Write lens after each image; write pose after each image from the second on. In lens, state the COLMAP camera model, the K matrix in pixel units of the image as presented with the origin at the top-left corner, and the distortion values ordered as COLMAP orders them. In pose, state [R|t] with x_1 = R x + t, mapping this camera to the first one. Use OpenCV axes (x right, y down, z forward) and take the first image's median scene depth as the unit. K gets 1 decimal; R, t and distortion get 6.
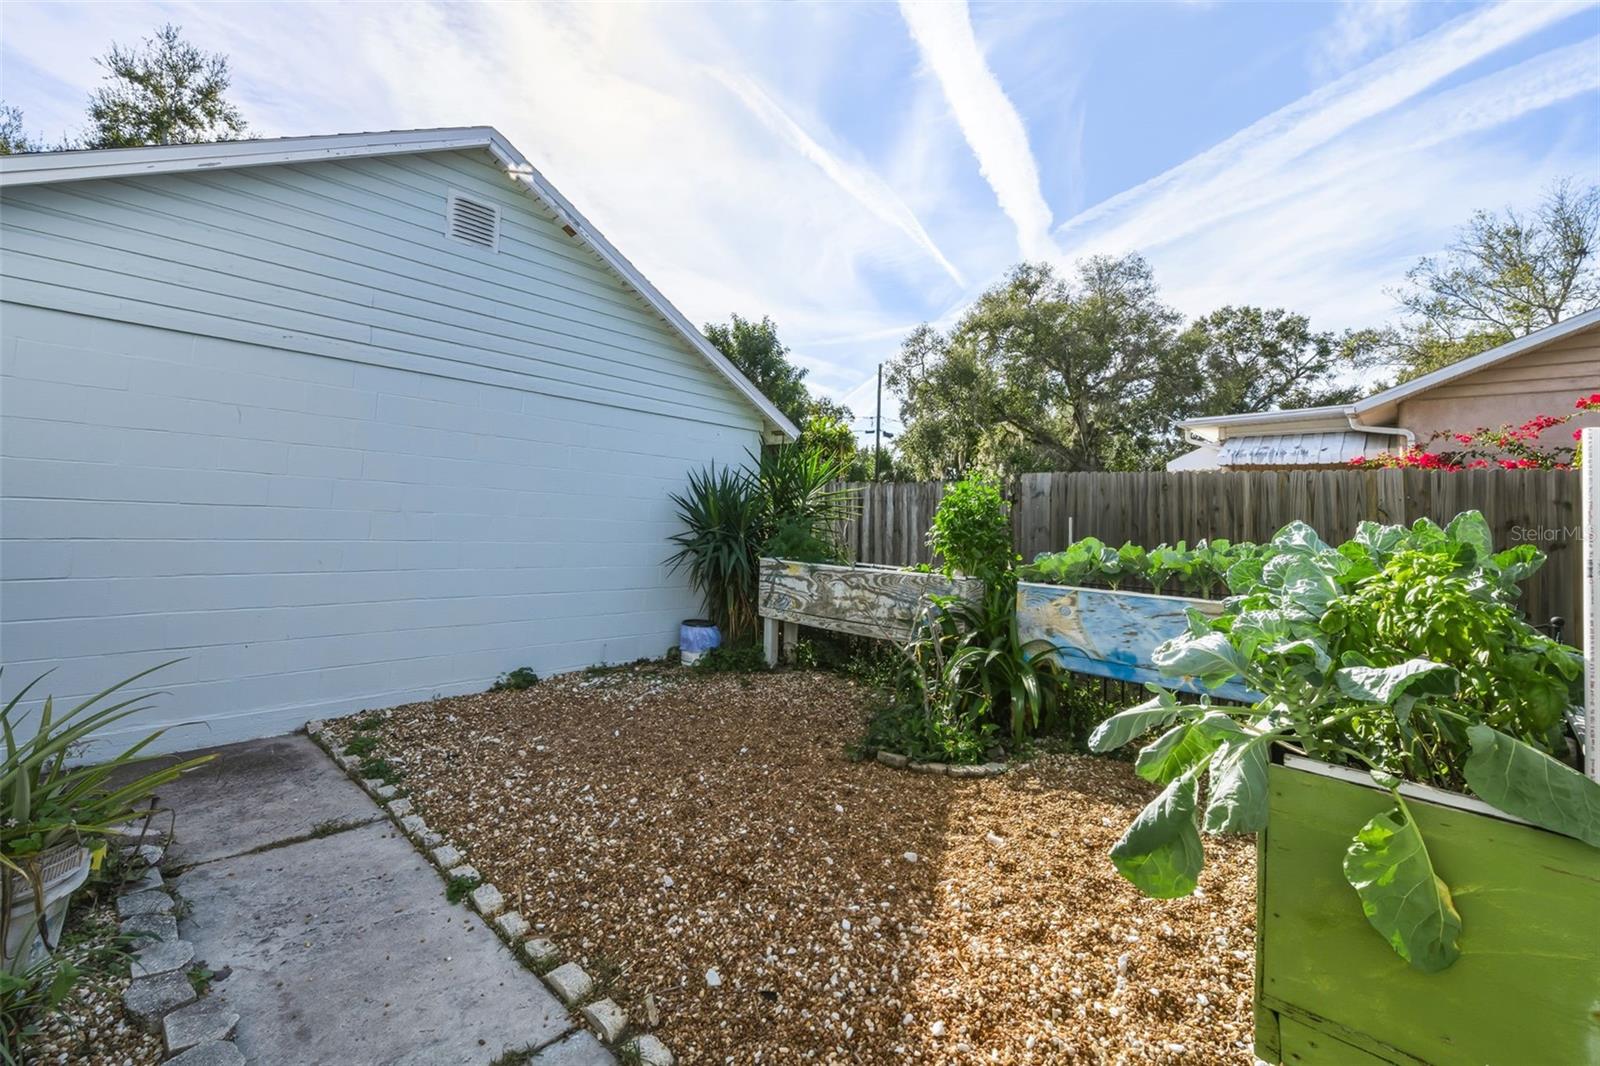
lens RADIAL K [[678.2, 0, 795.5], [0, 678.2, 528.2], [0, 0, 1]] dist [-0.004067, -0.000584]
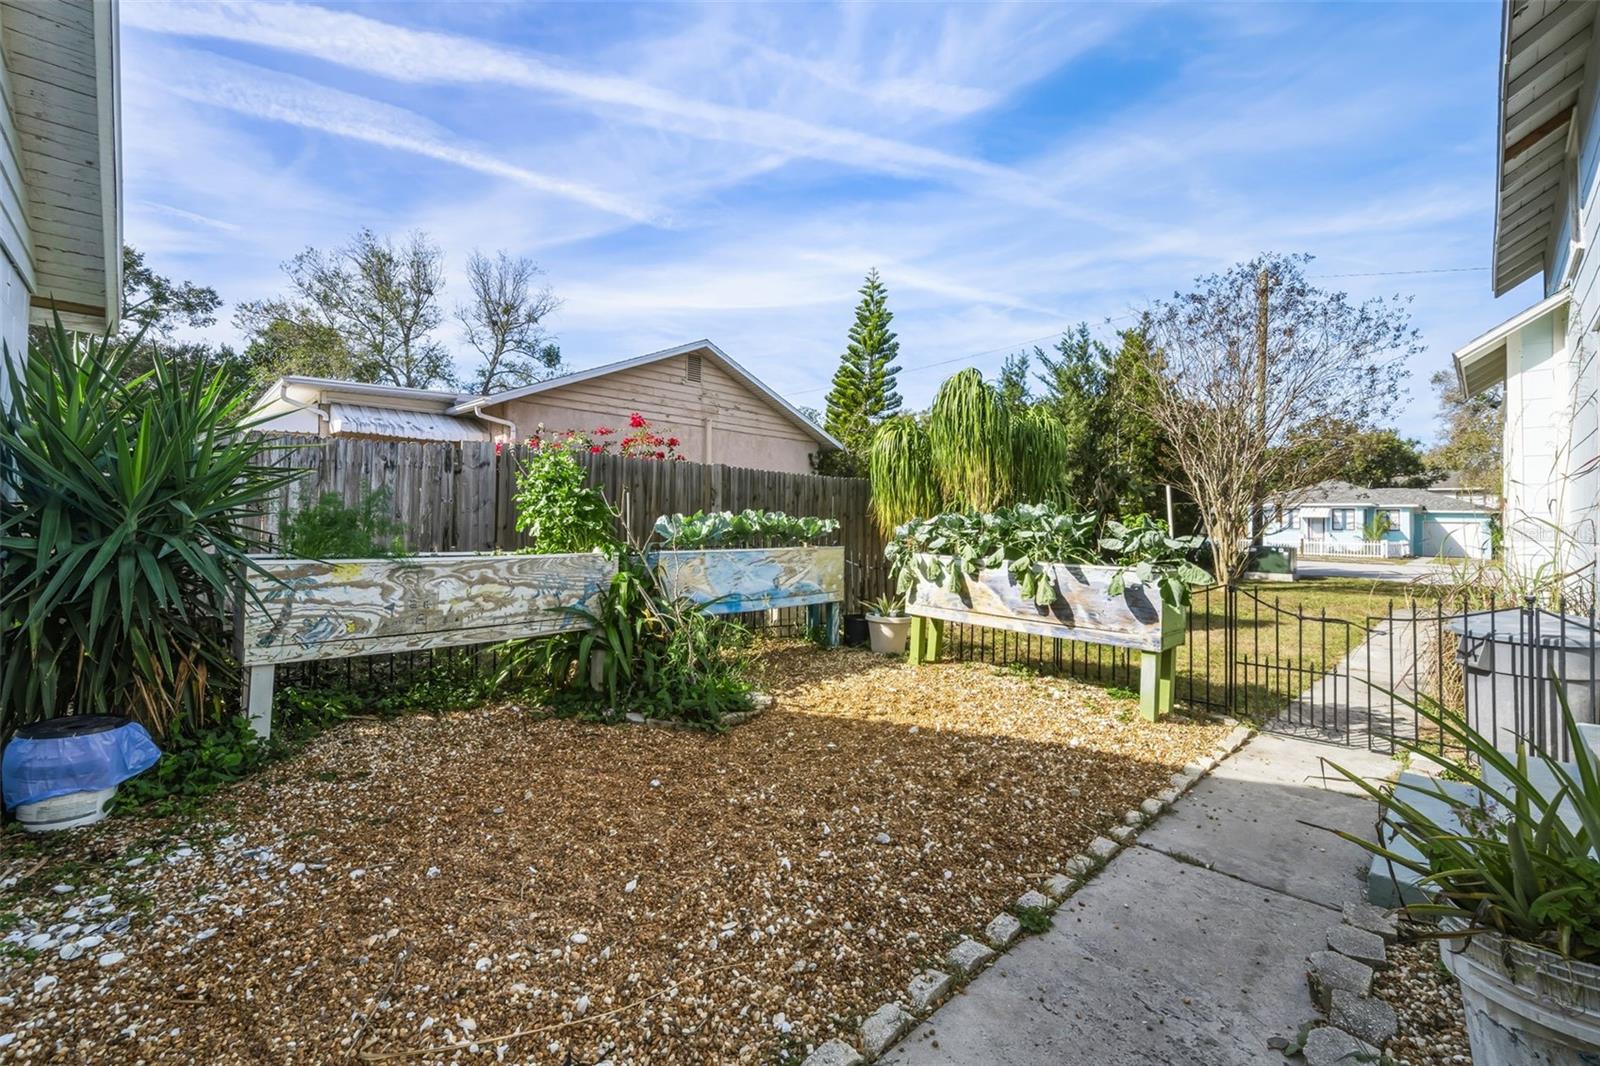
lens RADIAL K [[678.2, 0, 795.0], [0, 678.2, 534.5], [0, 0, 1]] dist [-0.004067, -0.000584]
pose [[0.041252, -0.060610, 0.997309, -0.612248], [-0.005130, 0.998132, 0.060872, -0.013934], [-0.999136, -0.007627, 0.040864, 0.572492]]
